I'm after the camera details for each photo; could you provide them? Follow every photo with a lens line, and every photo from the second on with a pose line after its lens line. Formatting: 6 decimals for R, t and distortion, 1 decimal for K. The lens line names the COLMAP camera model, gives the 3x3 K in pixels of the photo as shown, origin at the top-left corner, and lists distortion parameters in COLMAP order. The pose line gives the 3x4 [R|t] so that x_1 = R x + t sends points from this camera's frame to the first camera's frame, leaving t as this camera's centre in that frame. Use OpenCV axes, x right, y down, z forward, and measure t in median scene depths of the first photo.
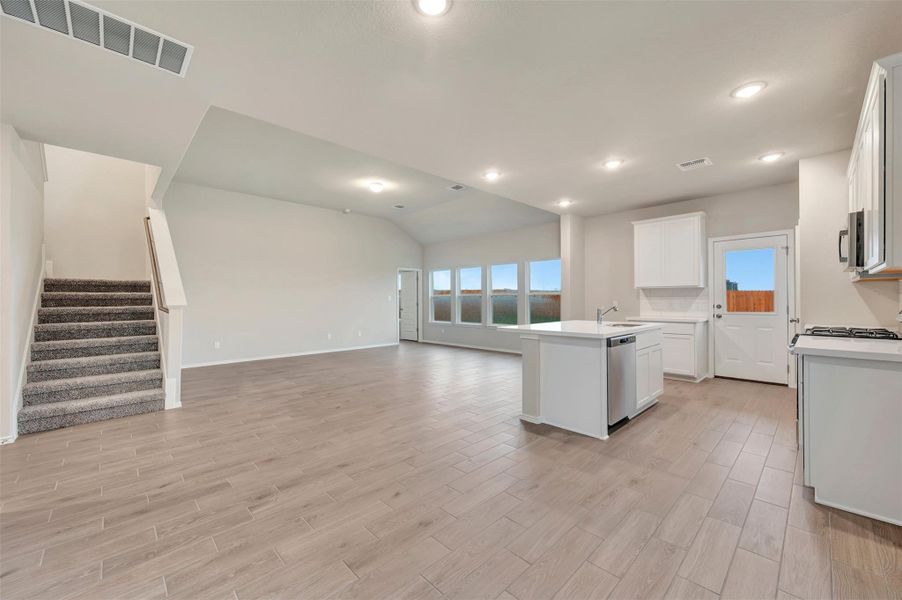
lens RADIAL K [[355.9, 0, 439.3], [0, 355.9, 296.8], [0, 0, 1]] dist [-0.000646, -0.000187]
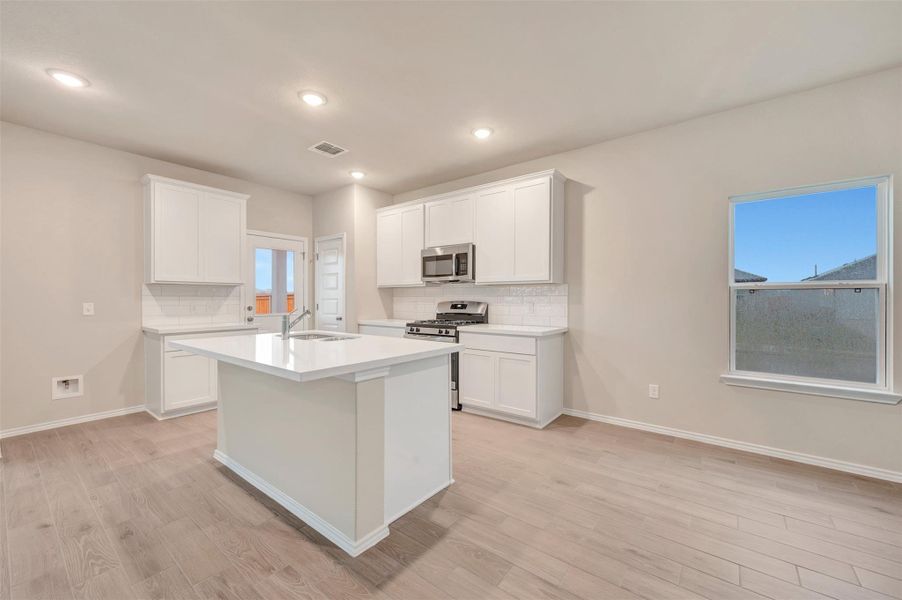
lens RADIAL K [[359.7, 0, 454.7], [0, 359.7, 297.8], [0, 0, 1]] dist [-0.000260, -0.000095]
pose [[-0.167312, 0.005179, 0.985890, -0.101211], [-0.005692, 0.999964, -0.006219, 0.002235], [-0.985888, -0.006652, -0.167277, 0.367751]]
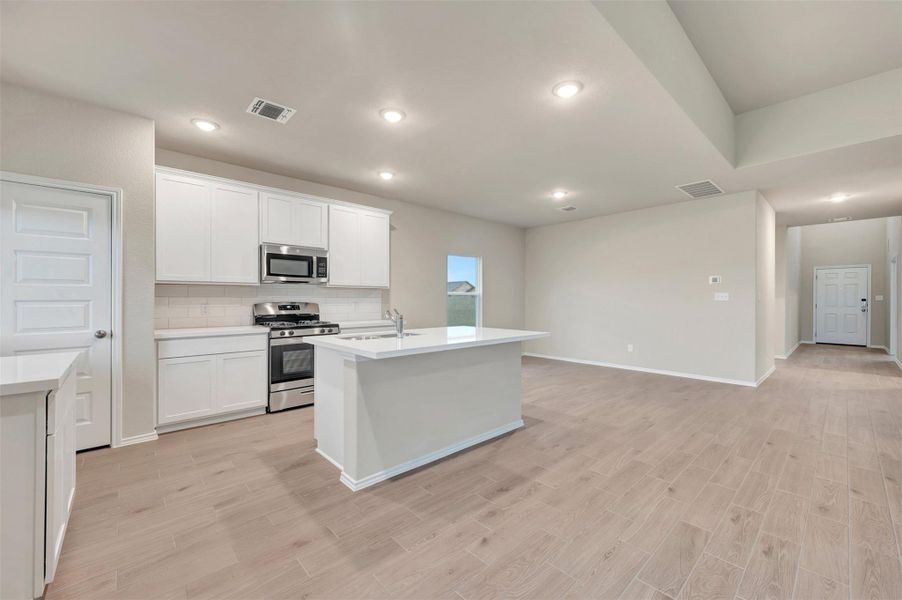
lens RADIAL K [[363.1, 0, 451.0], [0, 363.1, 300.0], [0, 0, 1]] dist [0.002264, 0.000037]
pose [[-0.999990, 0.002603, 0.003744, 0.159639], [0.002587, 0.999988, -0.004141, 0.003392], [-0.003755, -0.004131, -0.999984, 0.762428]]
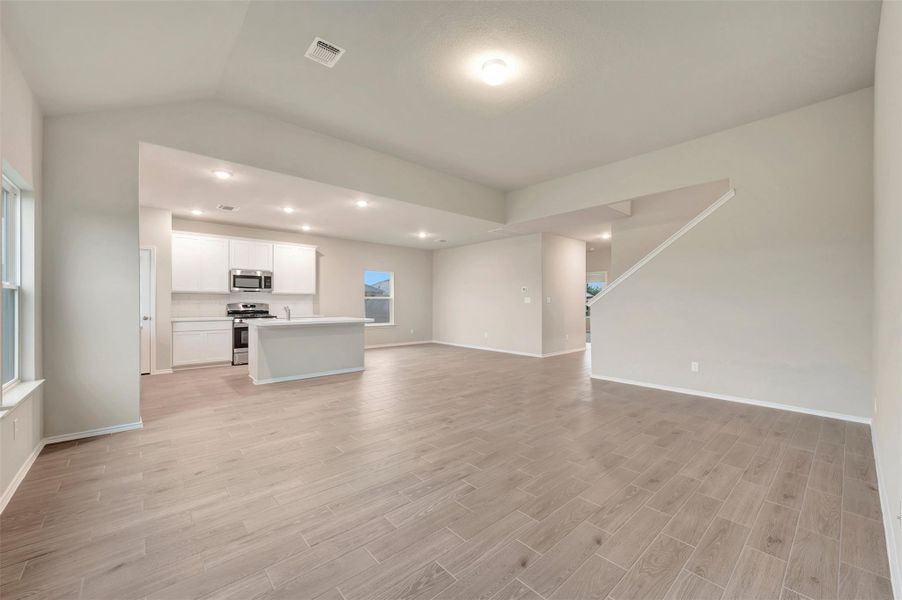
lens RADIAL K [[354.0, 0, 442.9], [0, 354.0, 303.6], [0, 0, 1]] dist [-0.002969, 0.000040]
pose [[-0.999301, 0.002000, 0.037327, -0.085192], [0.001857, 0.999991, -0.003856, 0.009002], [-0.037334, -0.003784, -0.999296, 1.053767]]
